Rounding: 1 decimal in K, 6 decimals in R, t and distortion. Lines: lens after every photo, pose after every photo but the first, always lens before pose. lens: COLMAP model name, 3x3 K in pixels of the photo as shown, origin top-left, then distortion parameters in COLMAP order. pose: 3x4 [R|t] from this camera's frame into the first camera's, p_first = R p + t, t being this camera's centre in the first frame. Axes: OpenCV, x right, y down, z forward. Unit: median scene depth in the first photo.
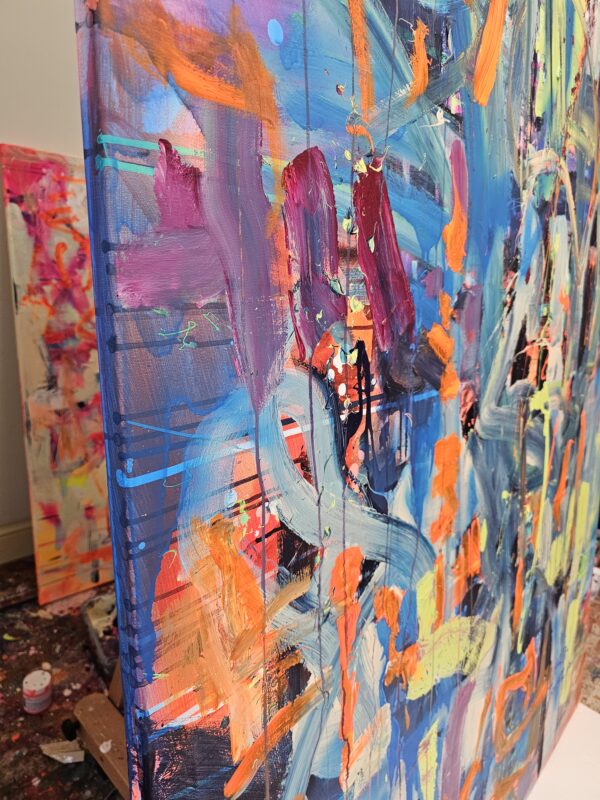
lens RADIAL K [[550.6, 0, 298.5], [0, 550.6, 400.7], [0, 0, 1]] dist [-0.007727, -0.016417]
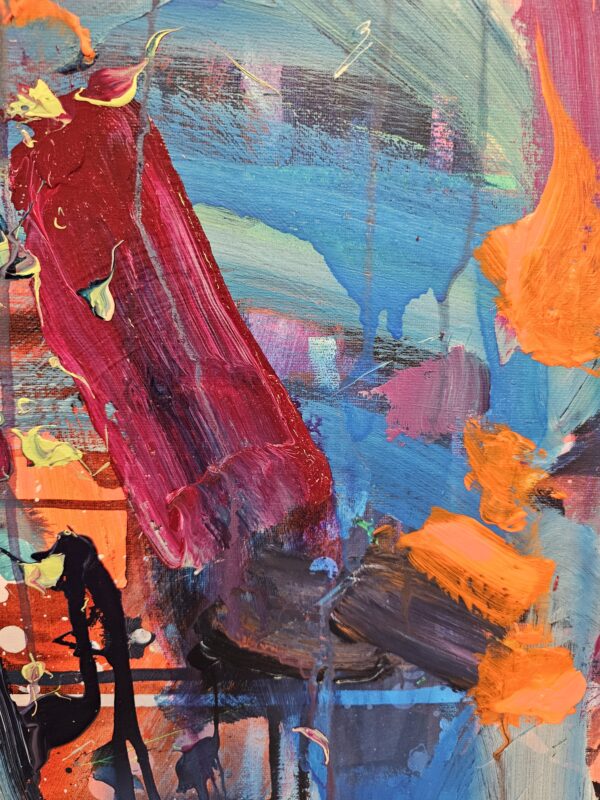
lens RADIAL K [[550.6, 0, 300.3], [0, 550.6, 400.6], [0, 0, 1]] dist [-0.007727, -0.016417]
pose [[0.709557, 0.123763, -0.693694, 0.481963], [-0.158455, 0.987266, 0.014062, -0.231144], [0.686601, 0.099942, 0.720132, 0.788103]]
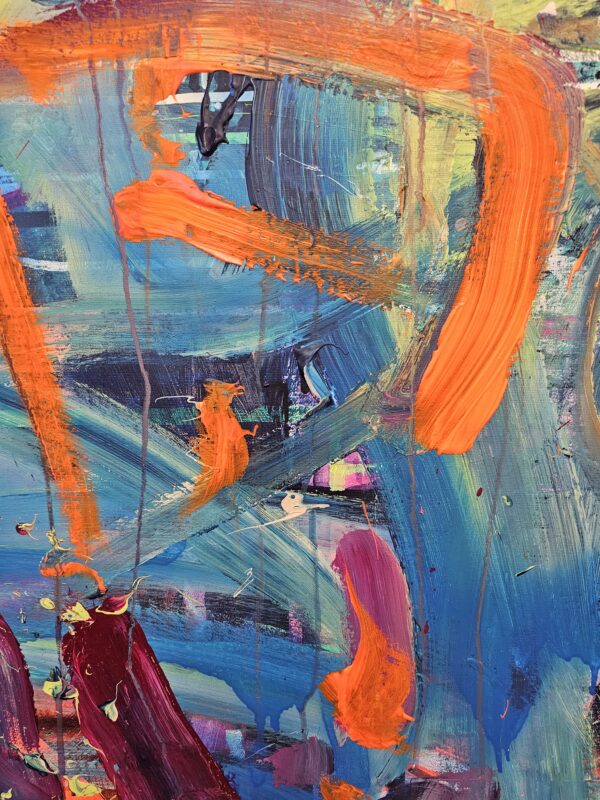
lens RADIAL K [[550.6, 0, 302.3], [0, 550.6, 399.1], [0, 0, 1]] dist [-0.007727, -0.016417]
pose [[0.641894, 0.056509, -0.764708, 0.756618], [-0.143973, 0.988426, -0.047810, -0.643655], [0.753156, 0.140786, 0.642601, 0.651405]]
